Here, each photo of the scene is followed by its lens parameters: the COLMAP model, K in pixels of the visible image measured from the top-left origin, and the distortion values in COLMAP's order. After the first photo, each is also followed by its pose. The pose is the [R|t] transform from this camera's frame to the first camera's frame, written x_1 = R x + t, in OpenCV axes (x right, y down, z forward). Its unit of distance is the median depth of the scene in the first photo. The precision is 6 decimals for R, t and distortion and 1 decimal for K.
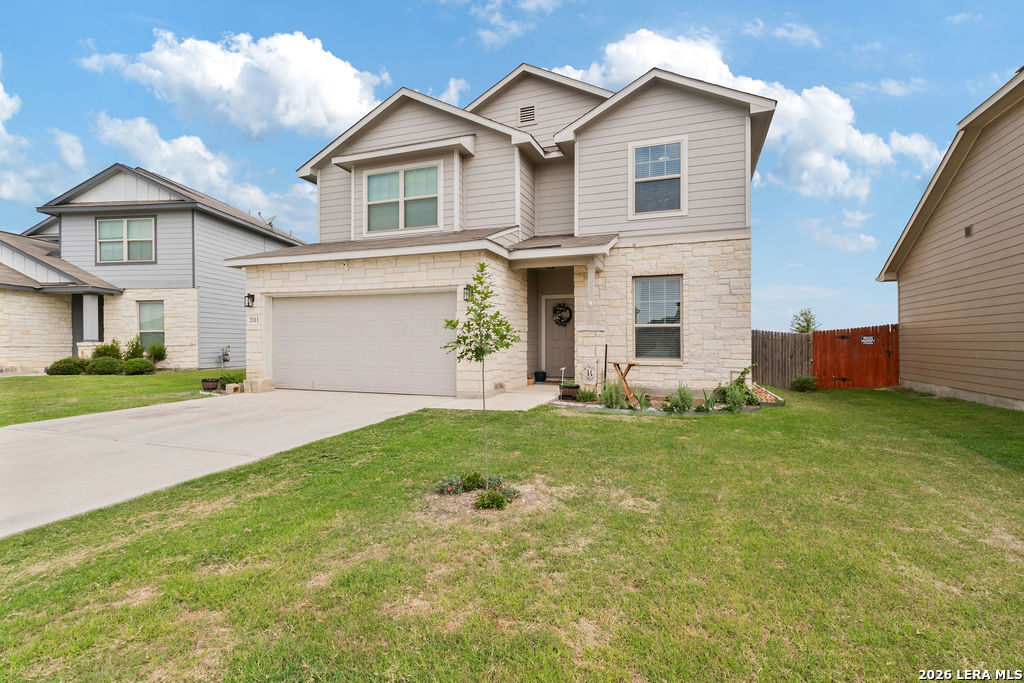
lens RADIAL K [[485.6, 0, 515.3], [0, 485.6, 350.1], [0, 0, 1]] dist [0.000259, -0.000280]
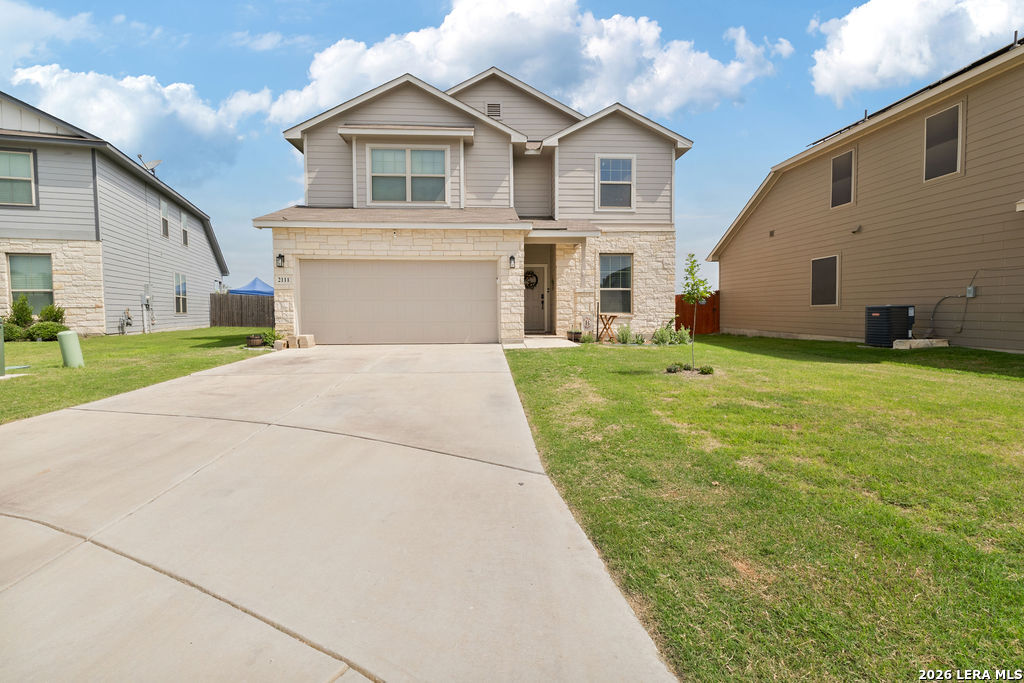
lens RADIAL K [[500.1, 0, 512.0], [0, 500.1, 341.5], [0, 0, 1]] dist [0.000545, 0.000103]
pose [[0.913073, -0.031318, 0.406591, -0.541049], [0.011312, 0.998608, 0.051515, 0.020974], [-0.407638, -0.042438, 0.912157, -0.192422]]
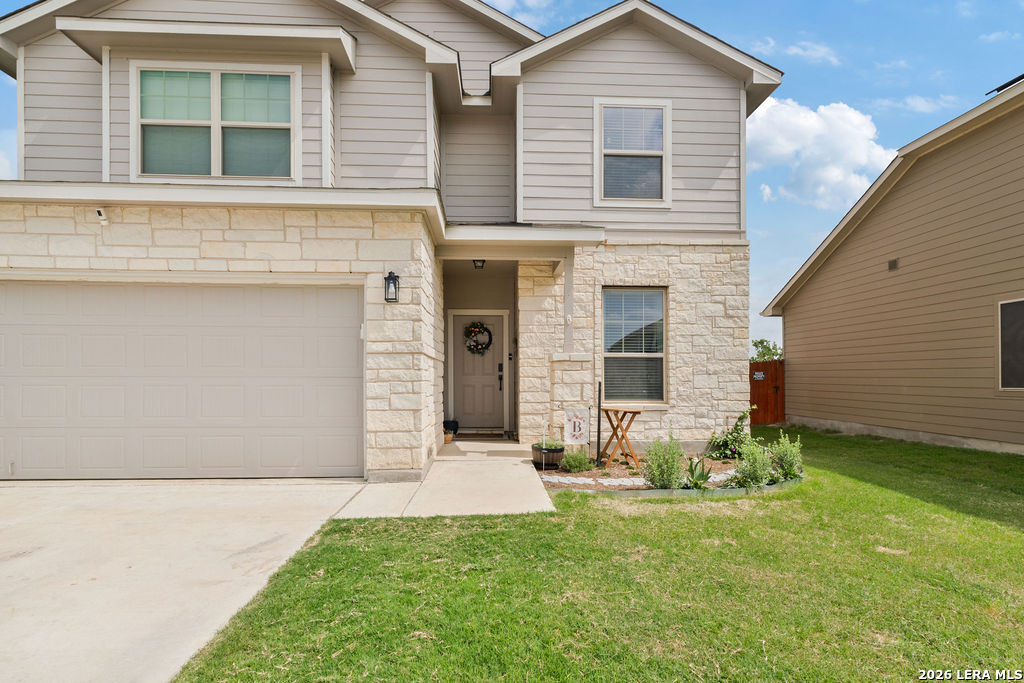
lens RADIAL K [[494.2, 0, 509.1], [0, 494.2, 382.2], [0, 0, 1]] dist [0.001143, -0.000229]
pose [[0.919100, -0.003302, 0.394011, -0.161356], [0.004918, 0.999983, -0.003091, -0.008480], [-0.393995, 0.004778, 0.919100, 0.370480]]
